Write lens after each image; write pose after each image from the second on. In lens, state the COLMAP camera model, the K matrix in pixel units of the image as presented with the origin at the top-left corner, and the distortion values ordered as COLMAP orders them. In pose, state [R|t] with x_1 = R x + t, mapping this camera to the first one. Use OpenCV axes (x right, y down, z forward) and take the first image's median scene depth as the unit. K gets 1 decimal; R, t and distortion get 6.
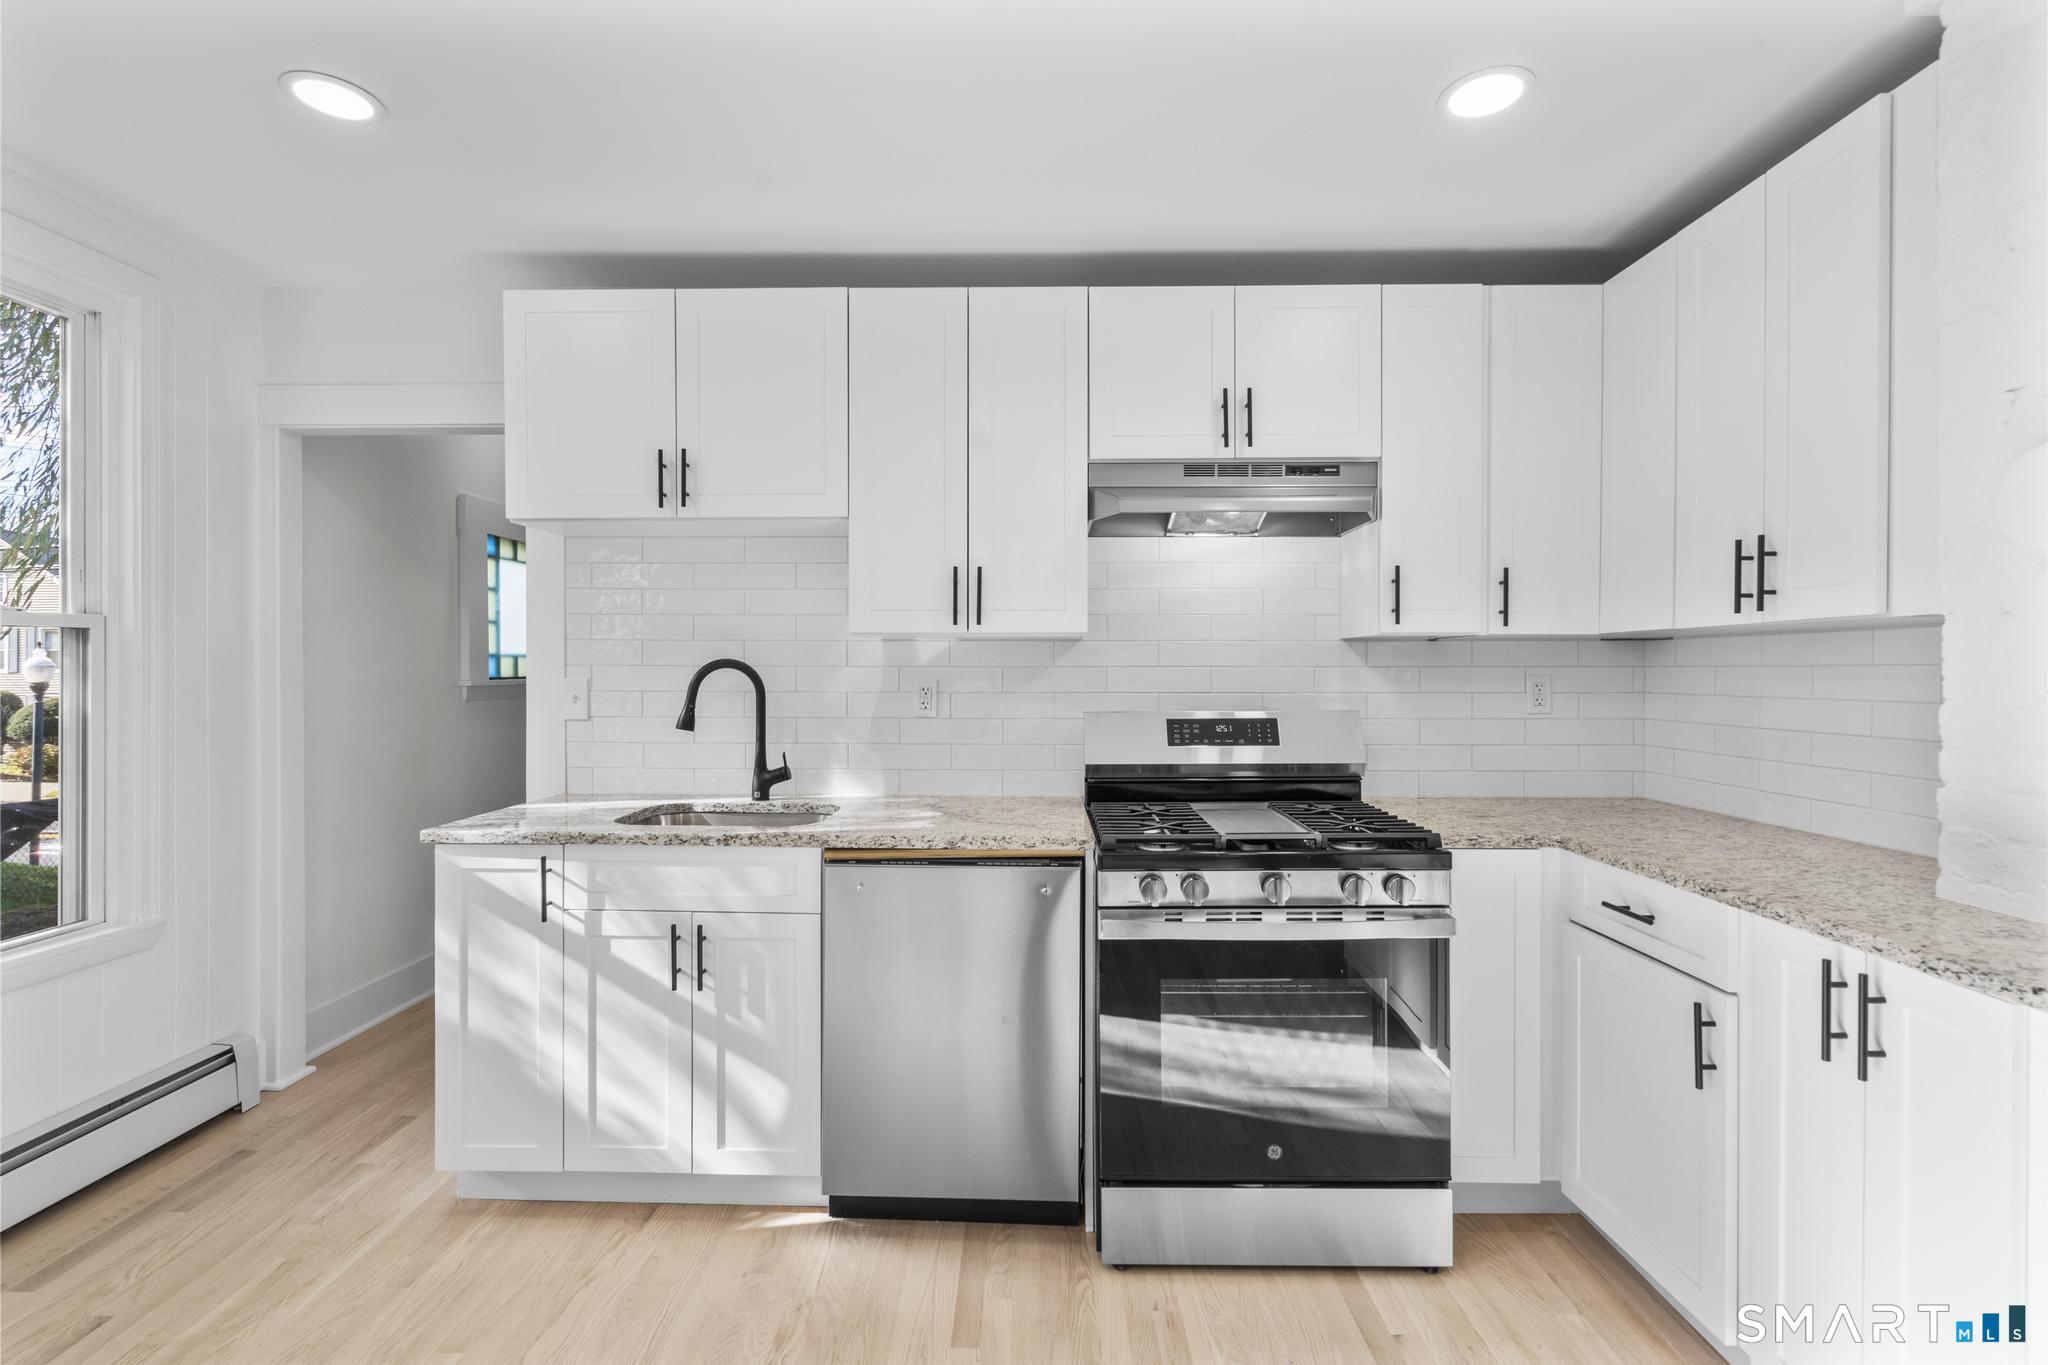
lens RADIAL K [[938.5, 0, 1015.8], [0, 938.5, 678.7], [0, 0, 1]] dist [-0.005682, 0.003212]
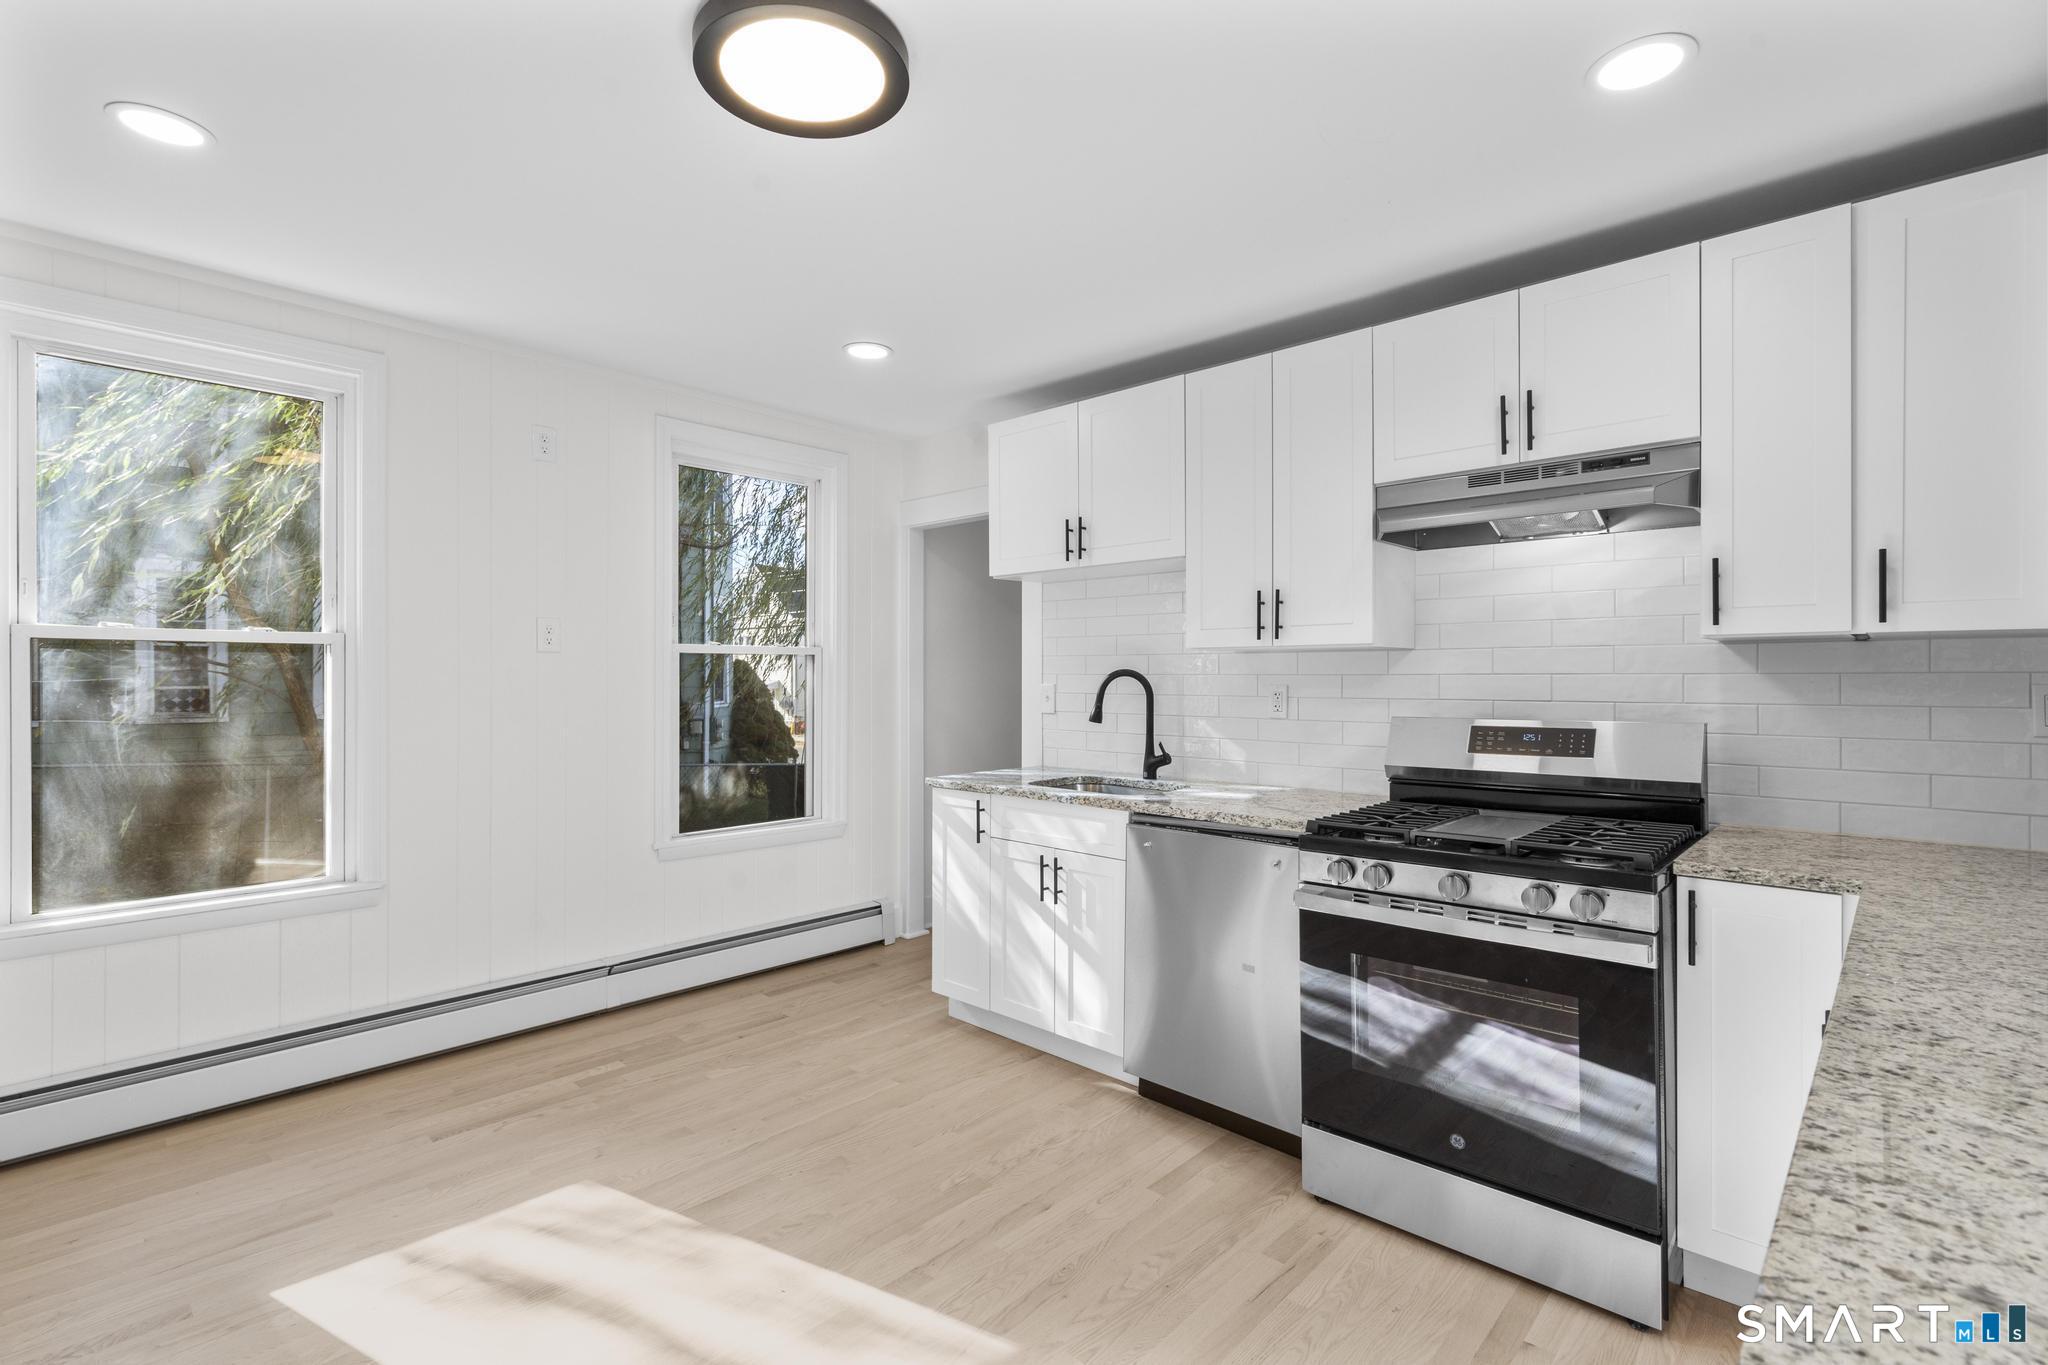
lens RADIAL K [[938.5, 0, 1017.4], [0, 938.5, 678.0], [0, 0, 1]] dist [-0.005682, 0.003212]
pose [[0.742009, -0.000681, -0.670389, 0.553628], [-0.005617, 0.999958, -0.007233, 0.001674], [0.670366, 0.009133, 0.741974, -0.092554]]
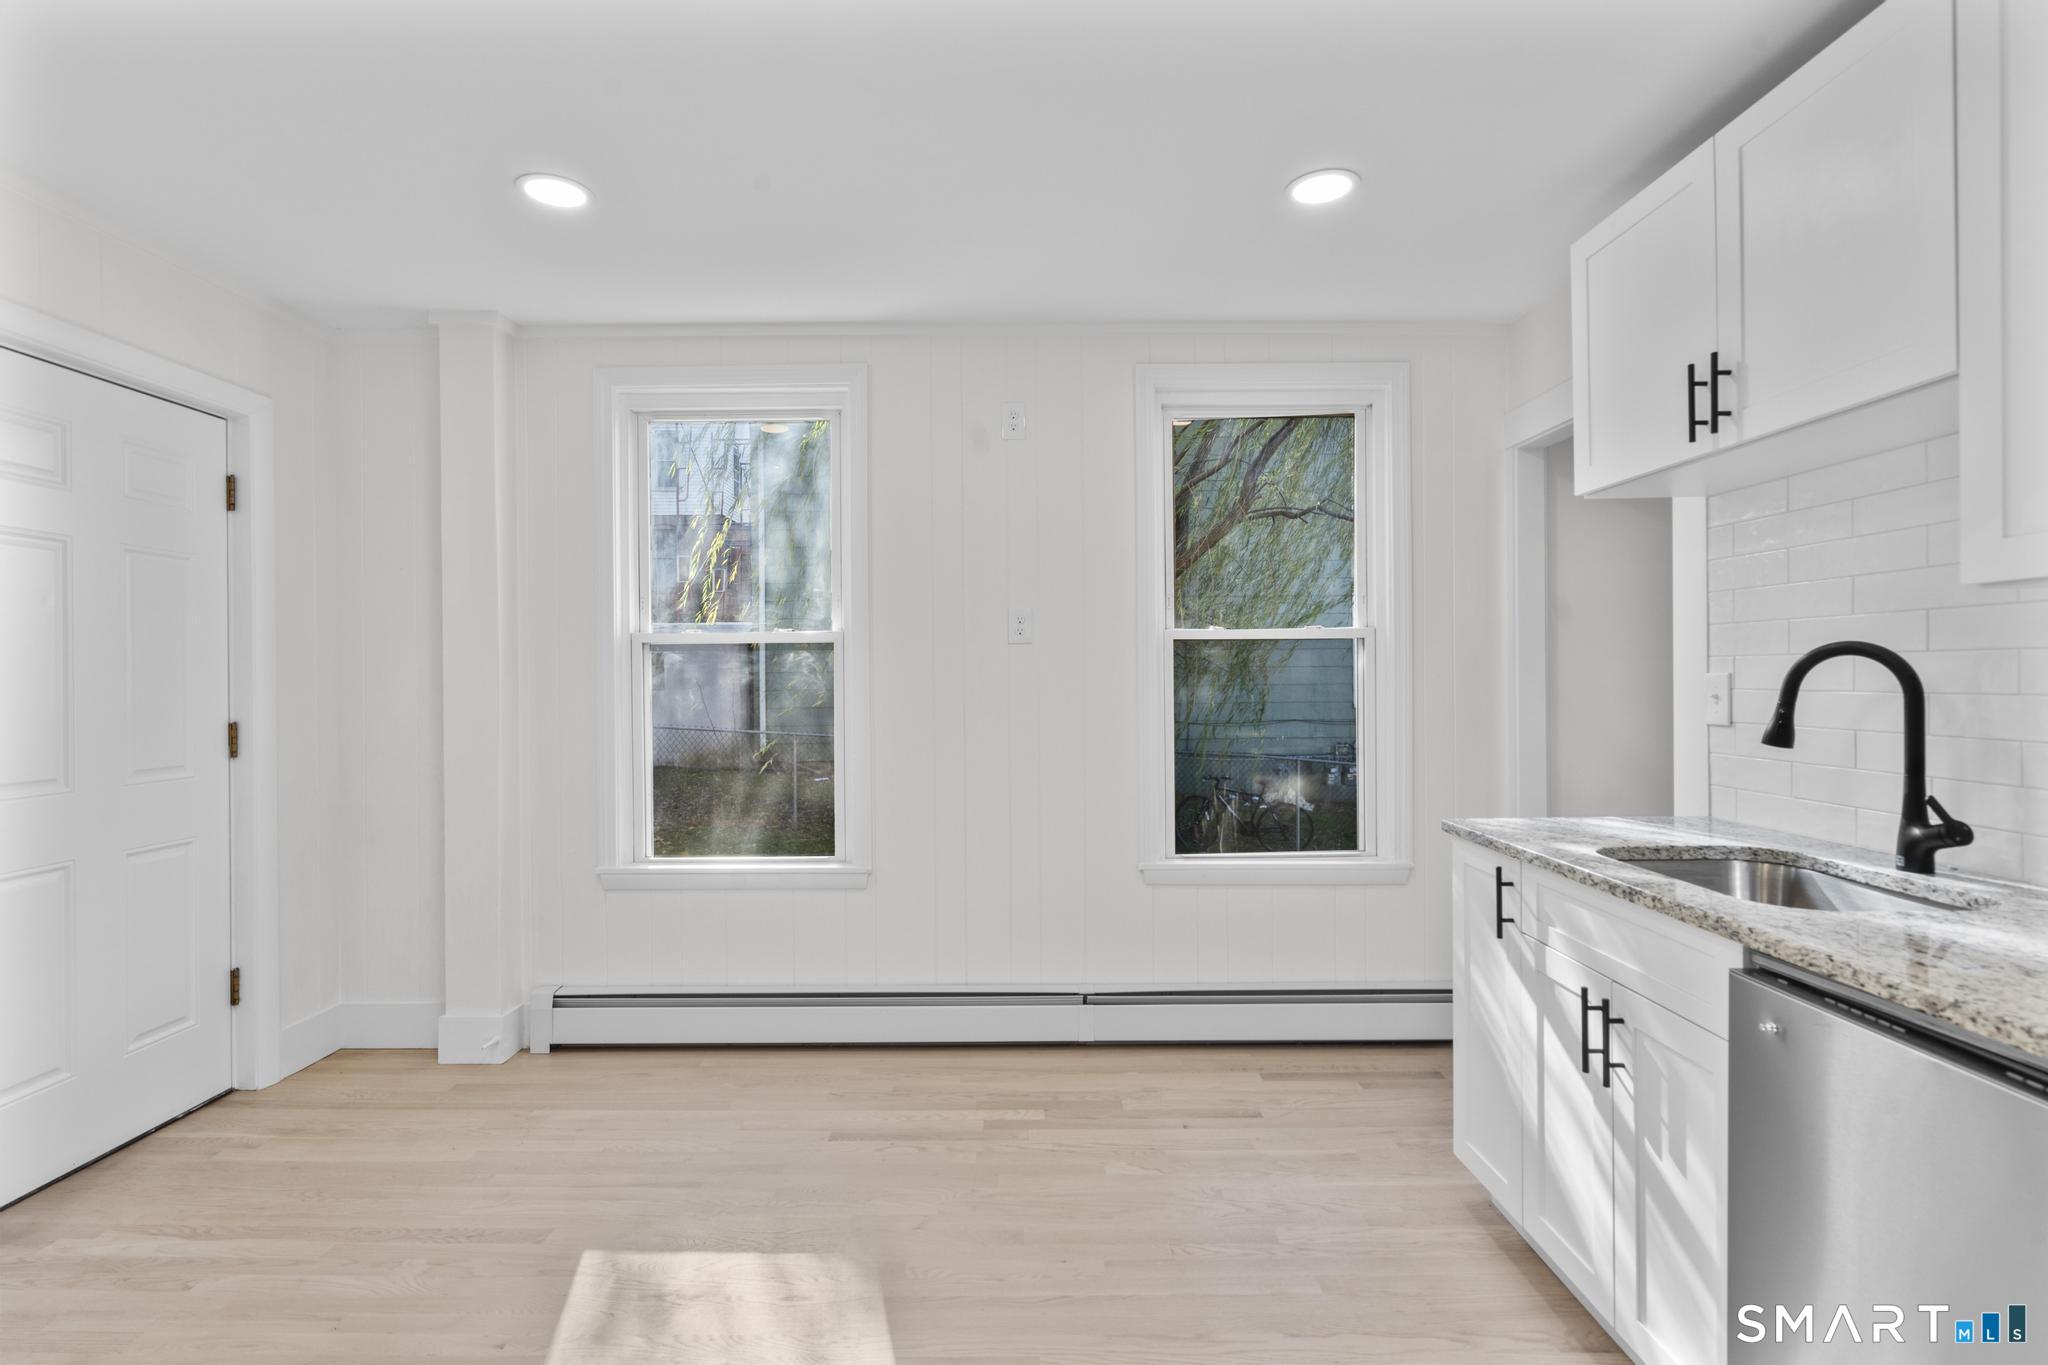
lens RADIAL K [[938.5, 0, 1020.2], [0, 938.5, 678.6], [0, 0, 1]] dist [-0.005682, 0.003212]
pose [[0.023260, 0.000237, -0.999729, 0.389166], [-0.001405, 0.999999, 0.000204, 0.006203], [0.999728, 0.001400, 0.023260, 0.495723]]
